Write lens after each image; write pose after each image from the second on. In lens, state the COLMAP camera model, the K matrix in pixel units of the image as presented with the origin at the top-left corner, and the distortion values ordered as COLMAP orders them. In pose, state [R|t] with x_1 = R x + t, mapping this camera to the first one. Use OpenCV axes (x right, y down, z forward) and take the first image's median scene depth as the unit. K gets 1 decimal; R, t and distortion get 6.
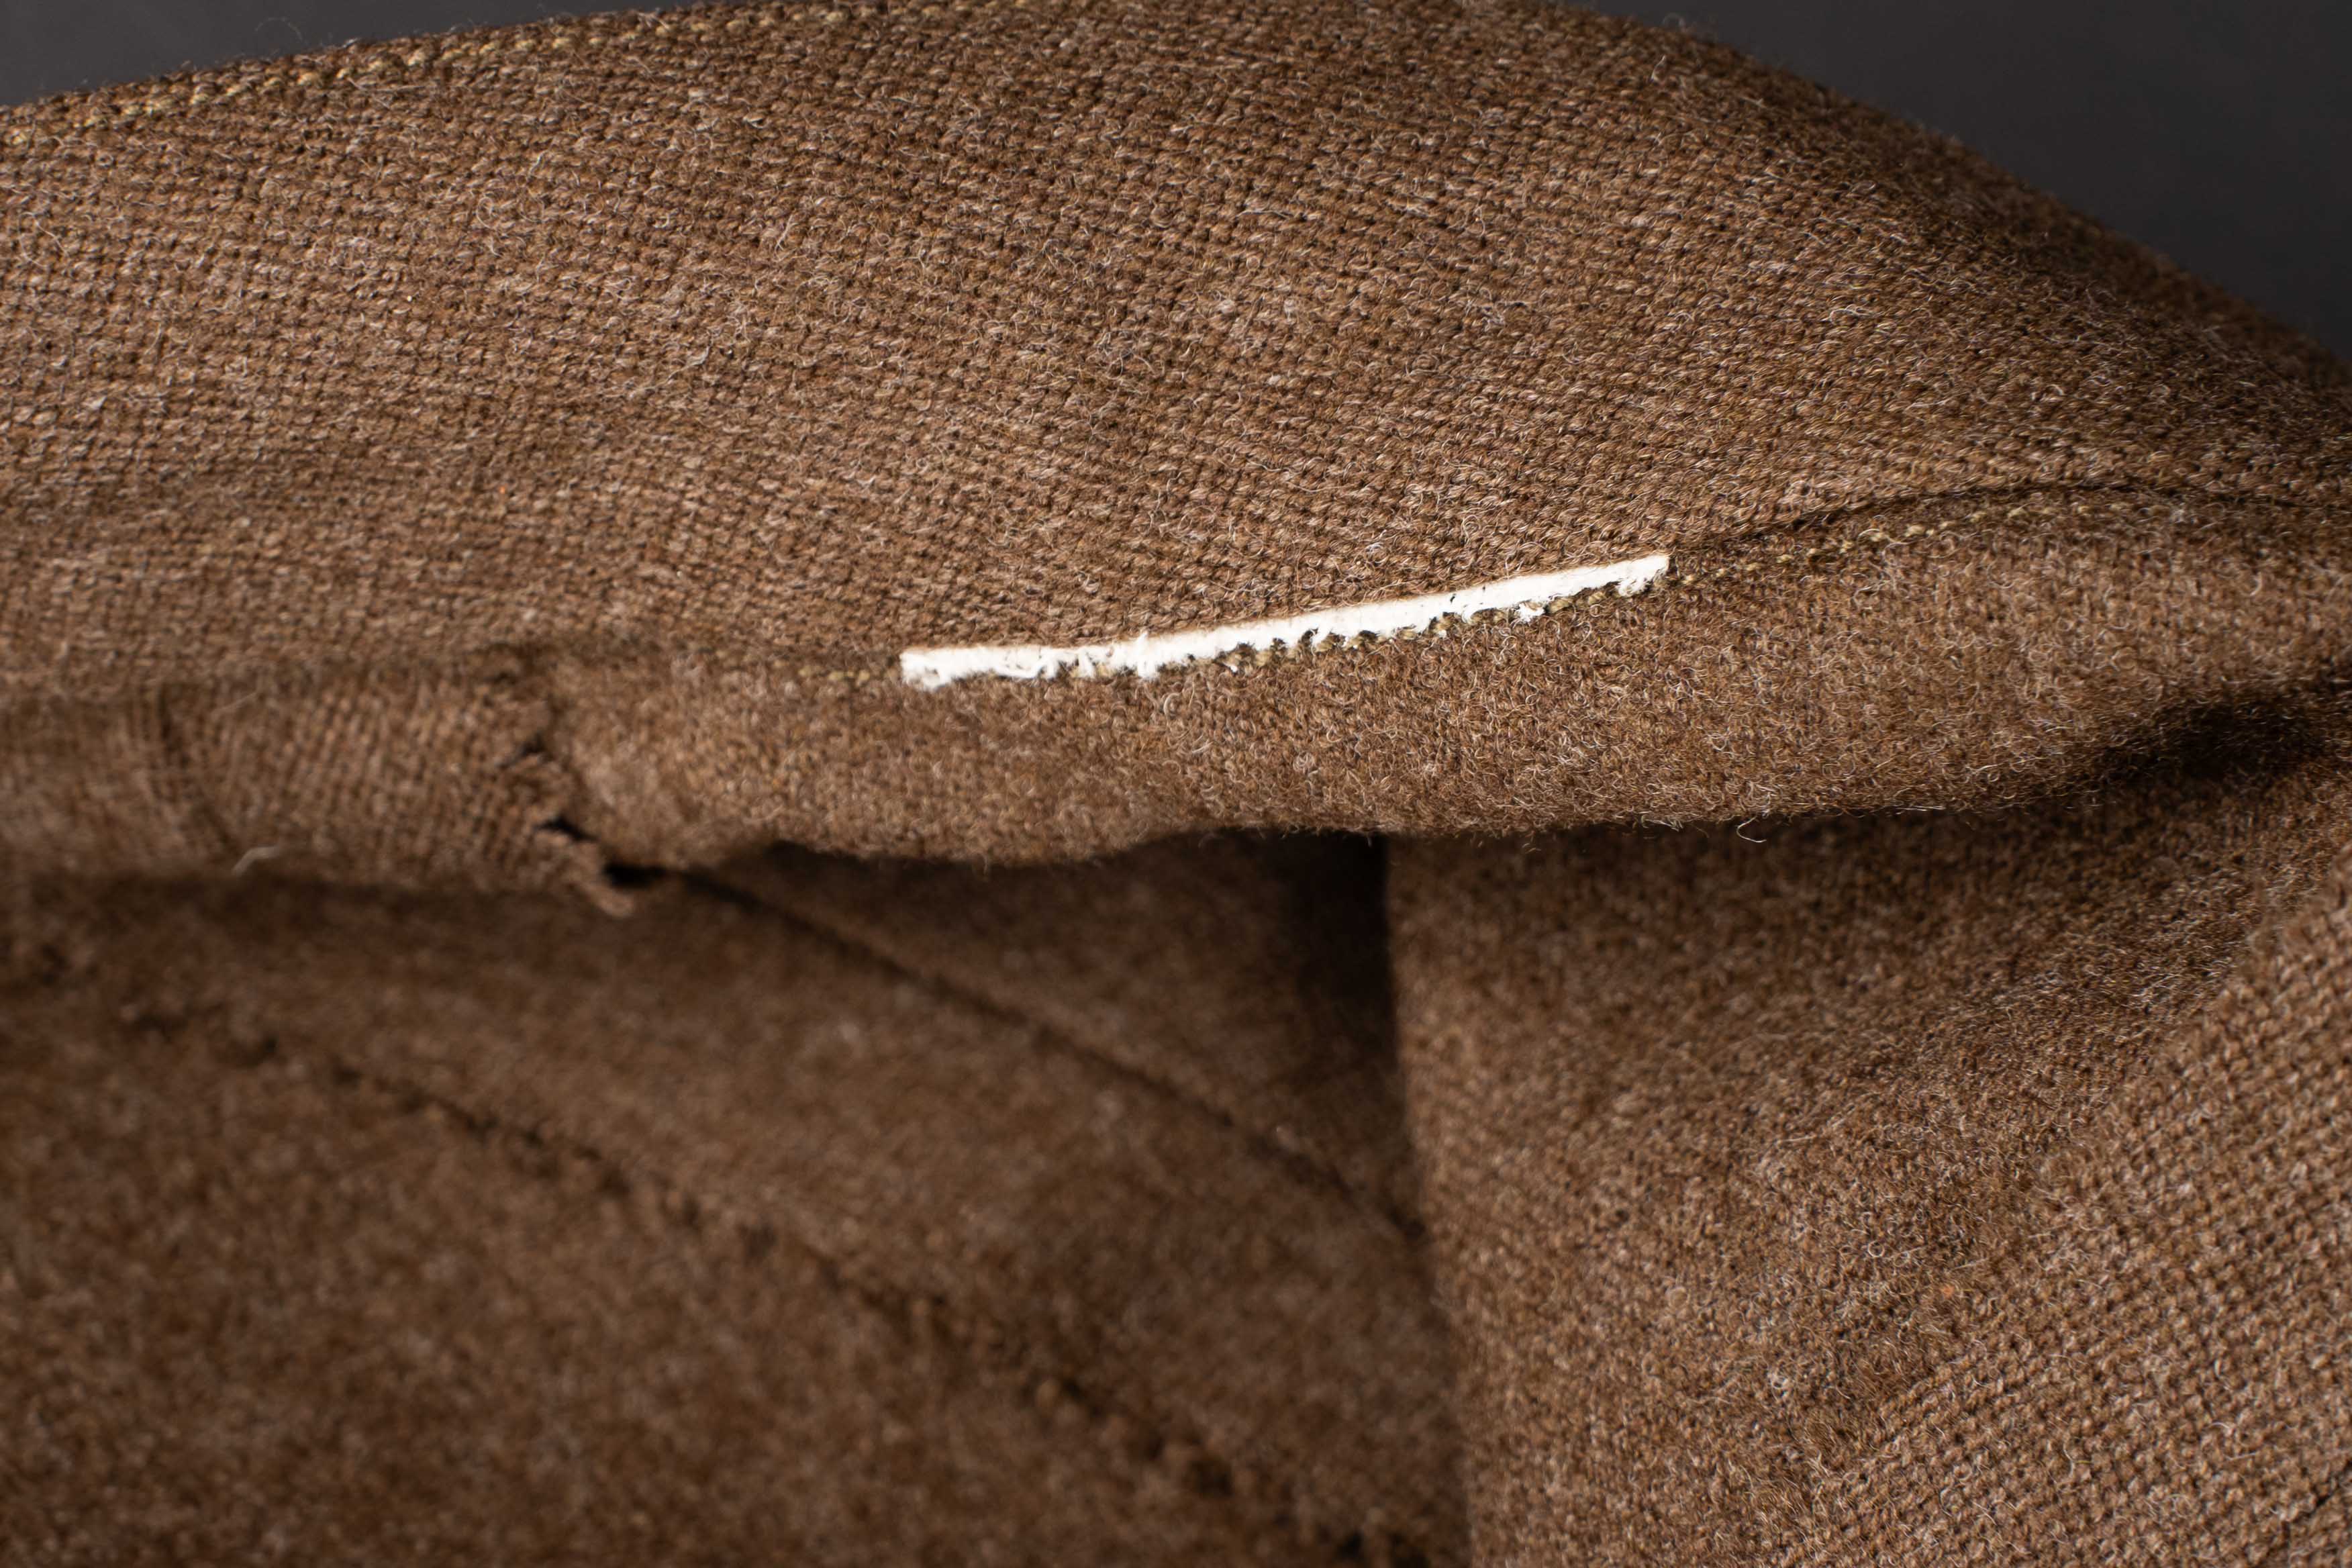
lens RADIAL K [[7637.0, 0, 1176.6], [0, 7637.0, 784.6], [0, 0, 1]] dist [0.499167, 0.000000]
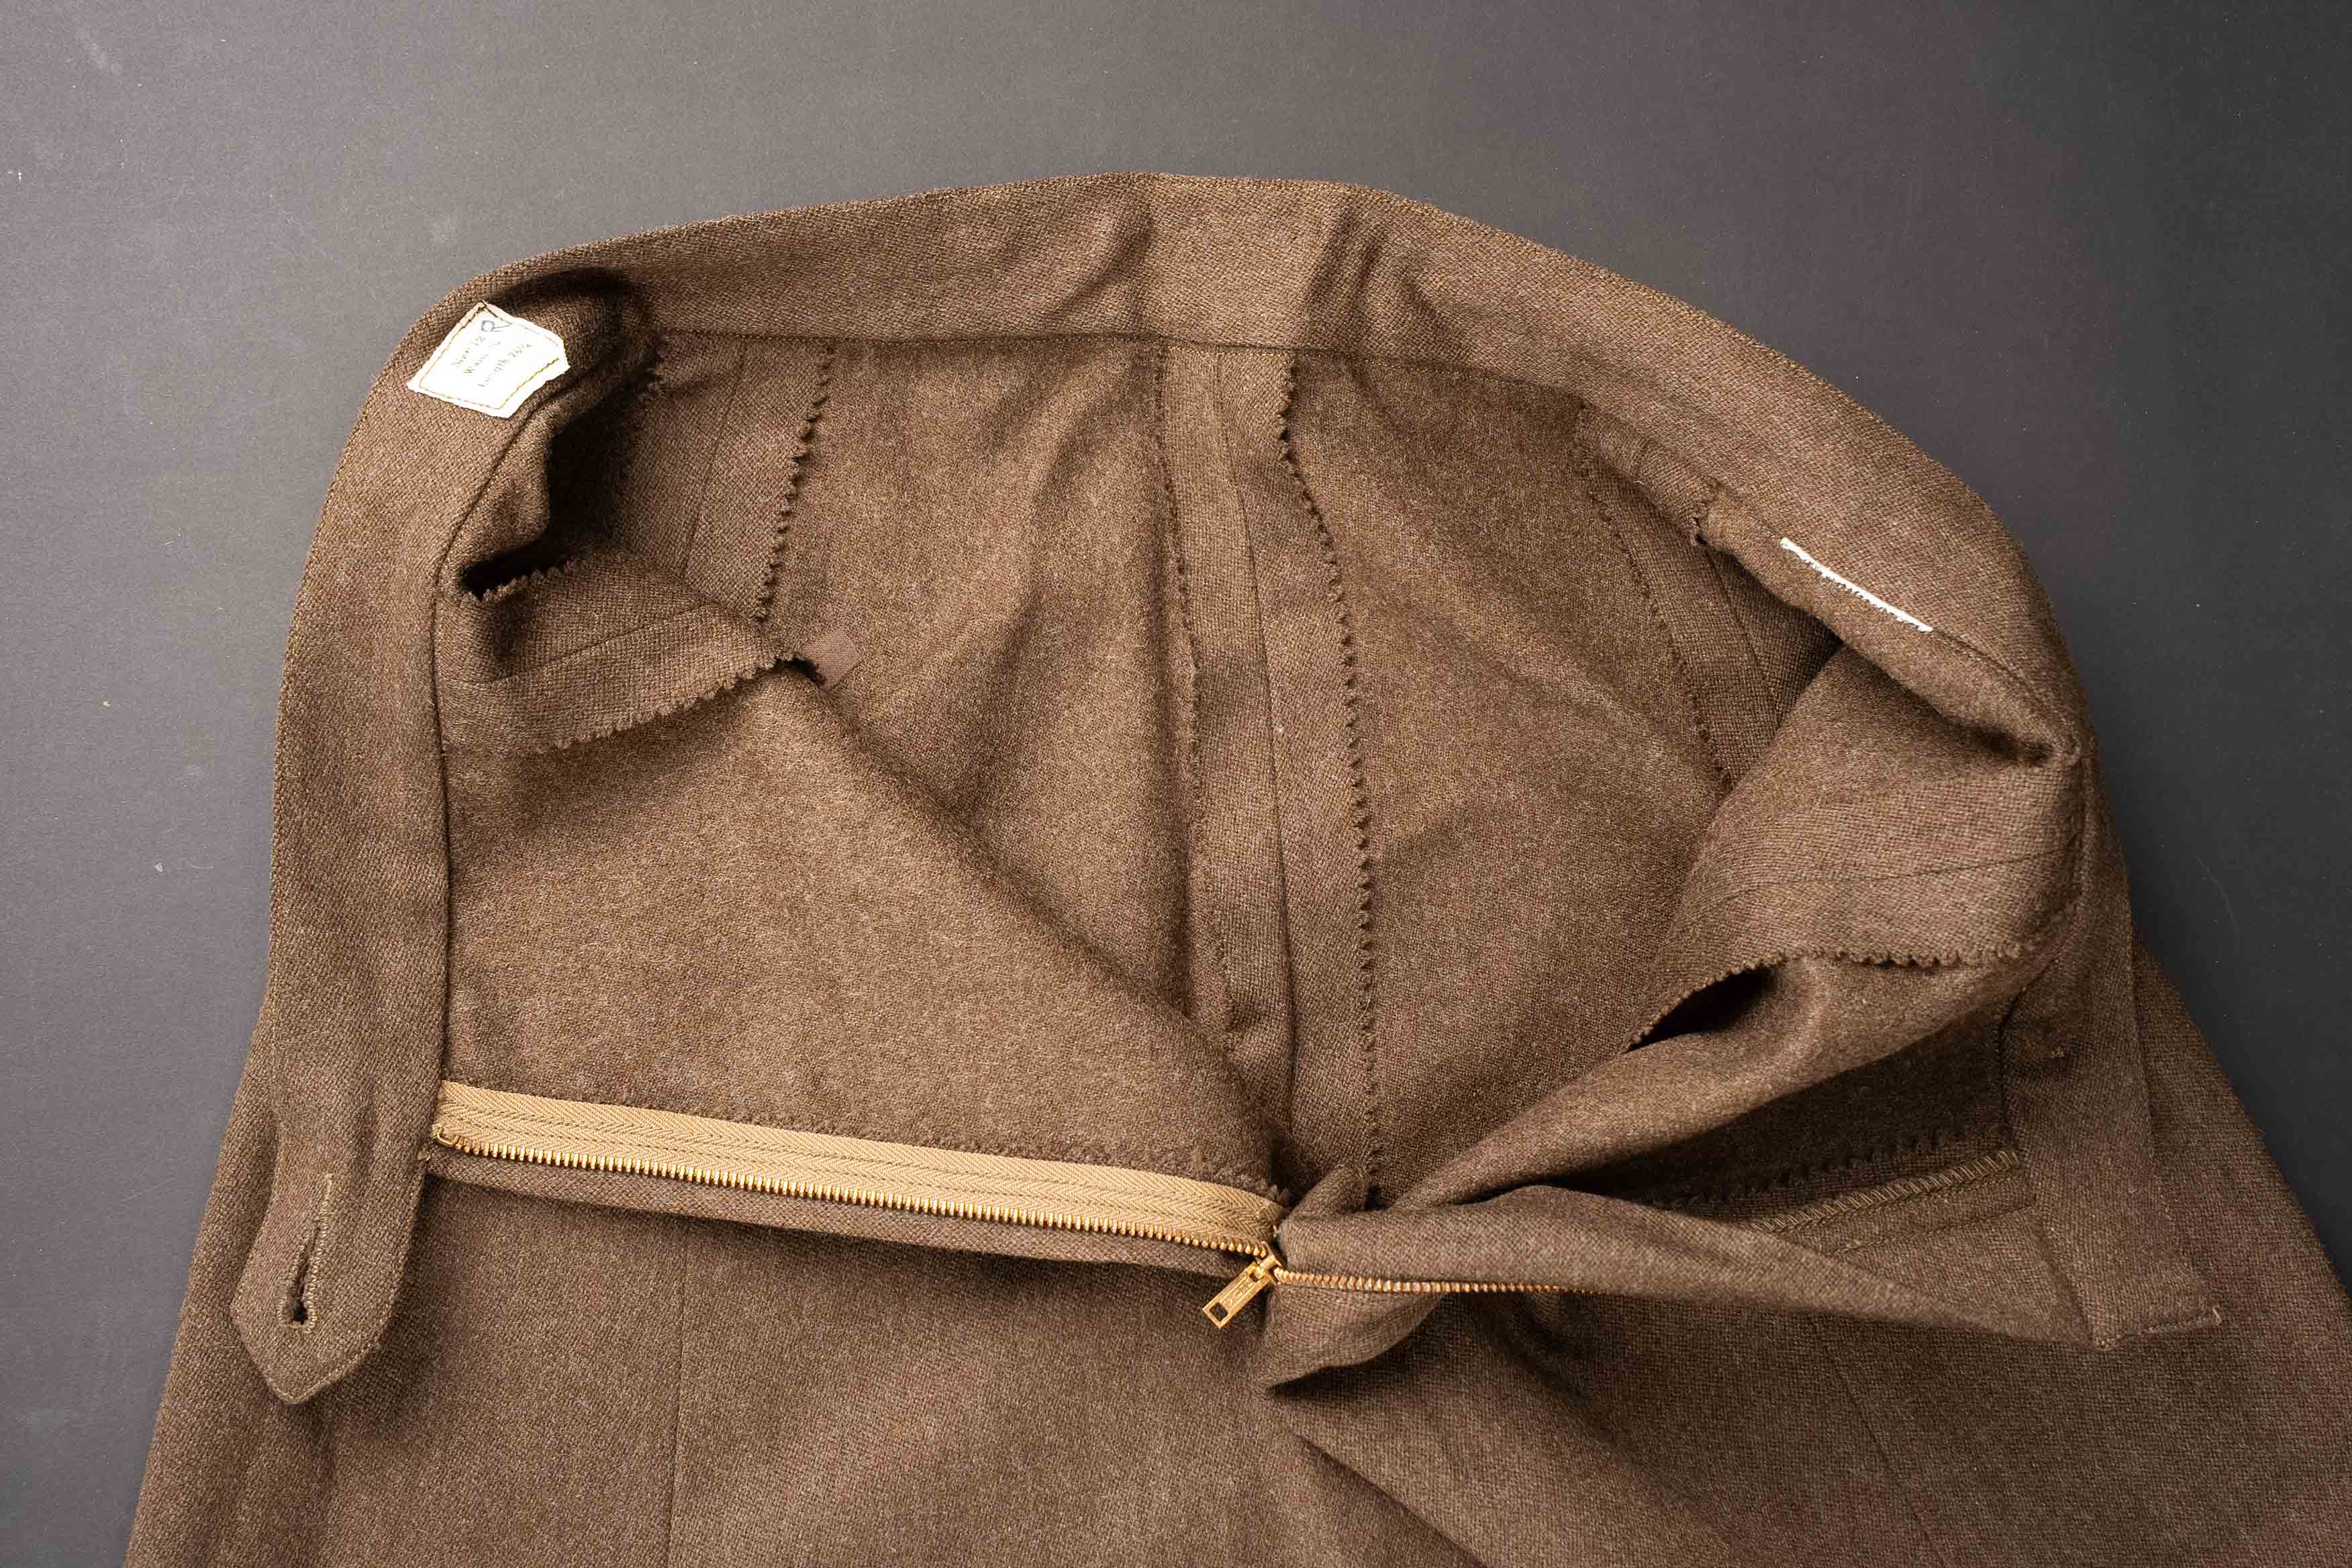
lens RADIAL K [[2733.8, 0, 1172.9], [0, 2733.8, 786.5], [0, 0, 1]] dist [0.105098, 0.000000]
pose [[0.731778, 0.664135, -0.153056, 0.044870], [-0.646205, 0.747487, 0.153889, 0.074302], [0.216611, -0.013707, 0.976162, -0.640403]]
